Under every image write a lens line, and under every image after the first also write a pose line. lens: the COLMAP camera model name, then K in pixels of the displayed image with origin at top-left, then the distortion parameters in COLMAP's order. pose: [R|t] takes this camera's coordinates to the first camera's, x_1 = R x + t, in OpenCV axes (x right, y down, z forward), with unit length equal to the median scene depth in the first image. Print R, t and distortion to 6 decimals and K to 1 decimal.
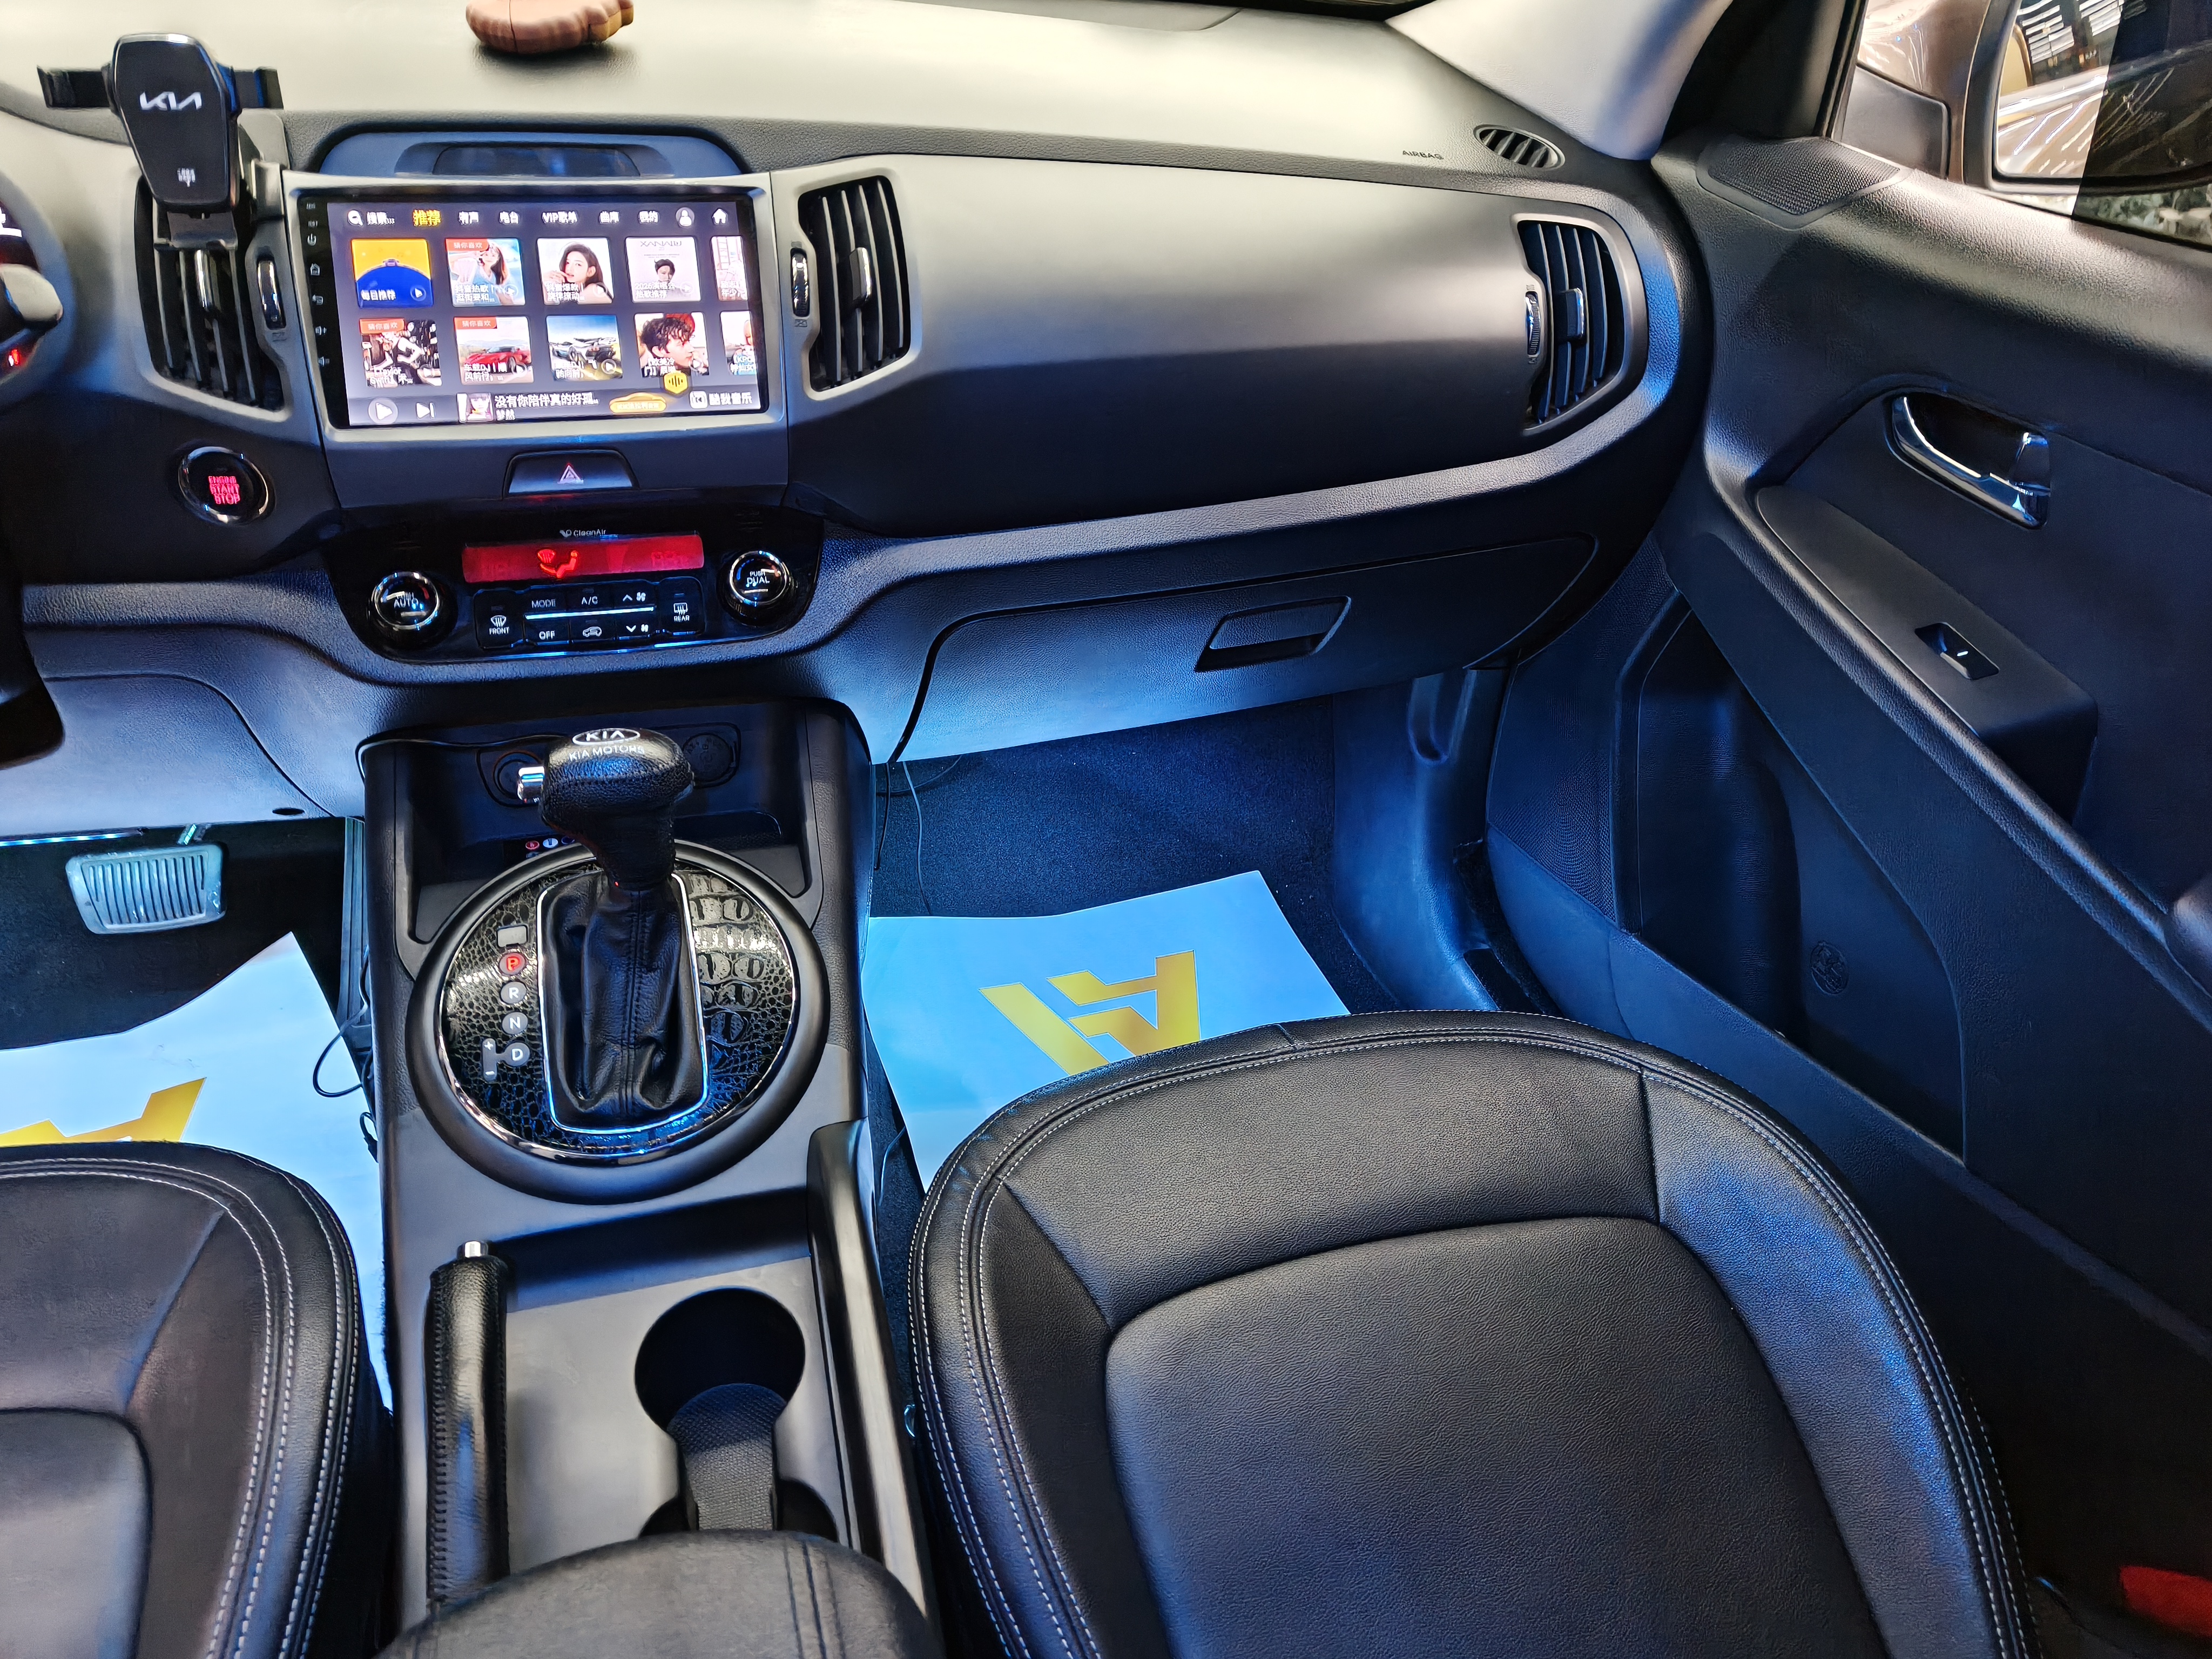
lens RADIAL K [[1536.4, 0, 1087.8], [0, 1536.4, 812.4], [0, 0, 1]] dist [0.020251, -0.007151]
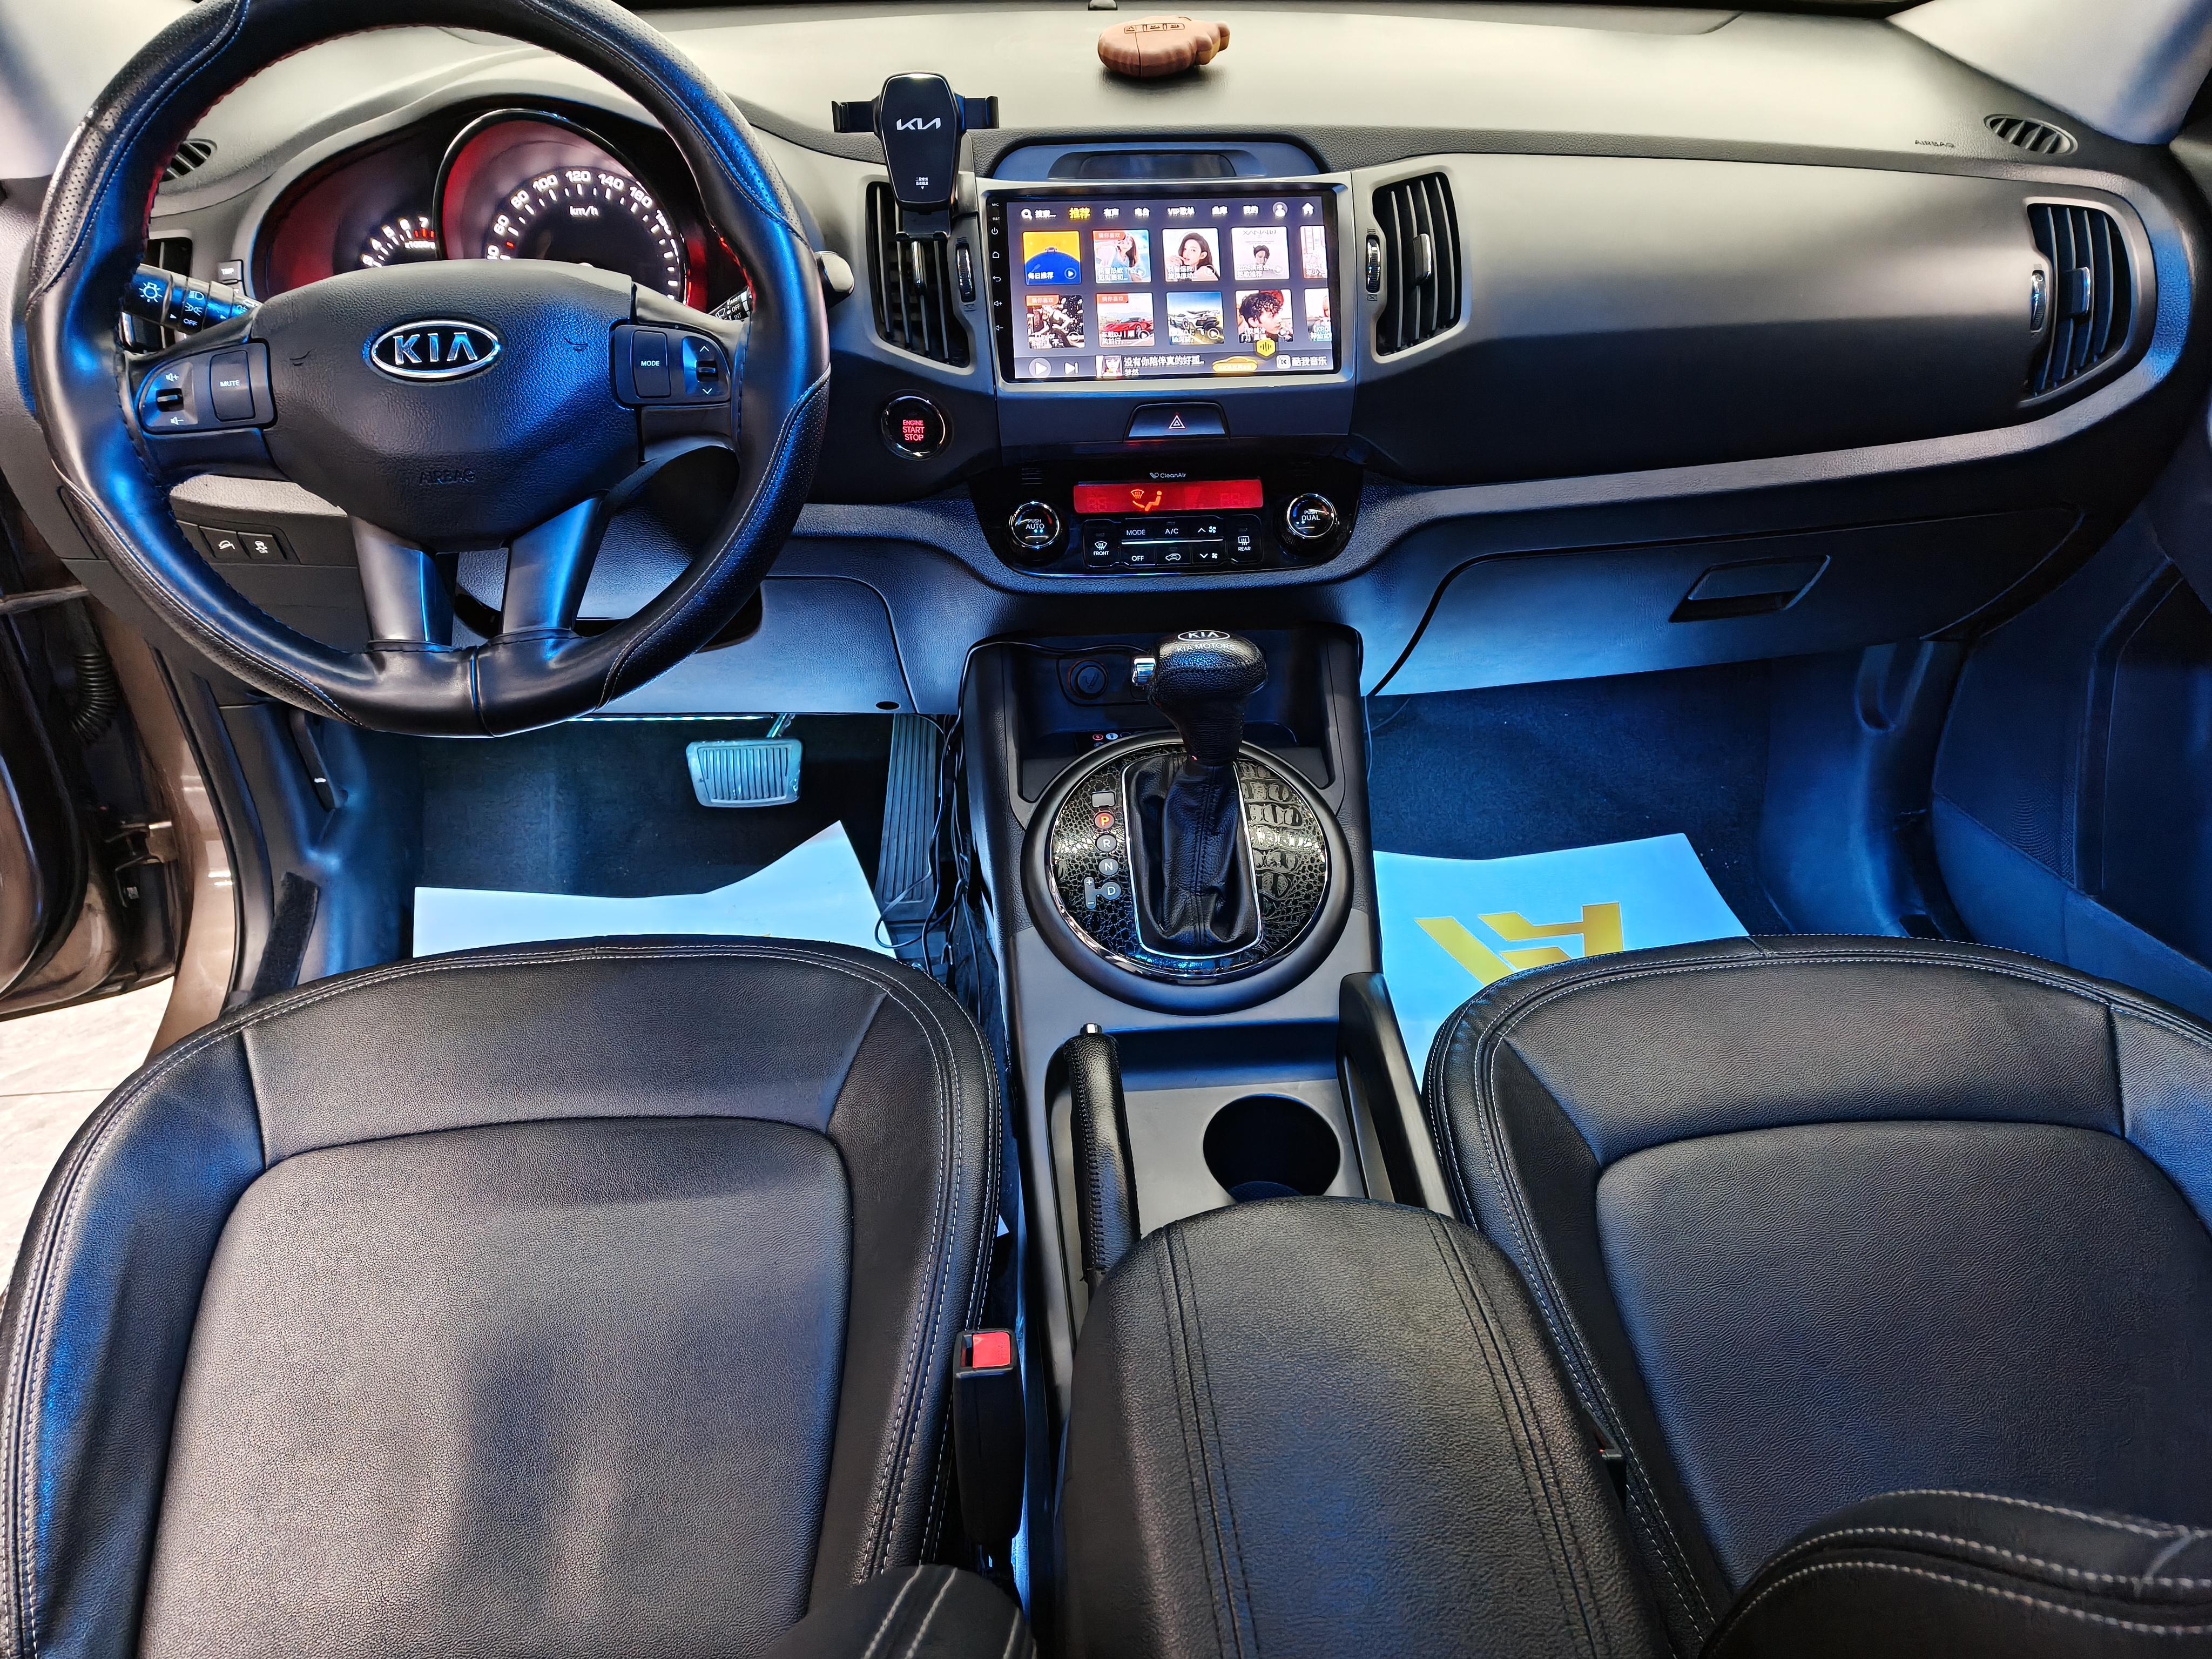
lens RADIAL K [[1552.6, 0, 1105.5], [0, 1552.6, 819.5], [0, 0, 1]] dist [0.020434, -0.005285]
pose [[0.980024, 0.062866, -0.188684, -0.134870], [-0.063351, 0.997985, 0.003471, 0.089989], [0.188522, 0.008552, 0.982032, -0.207029]]
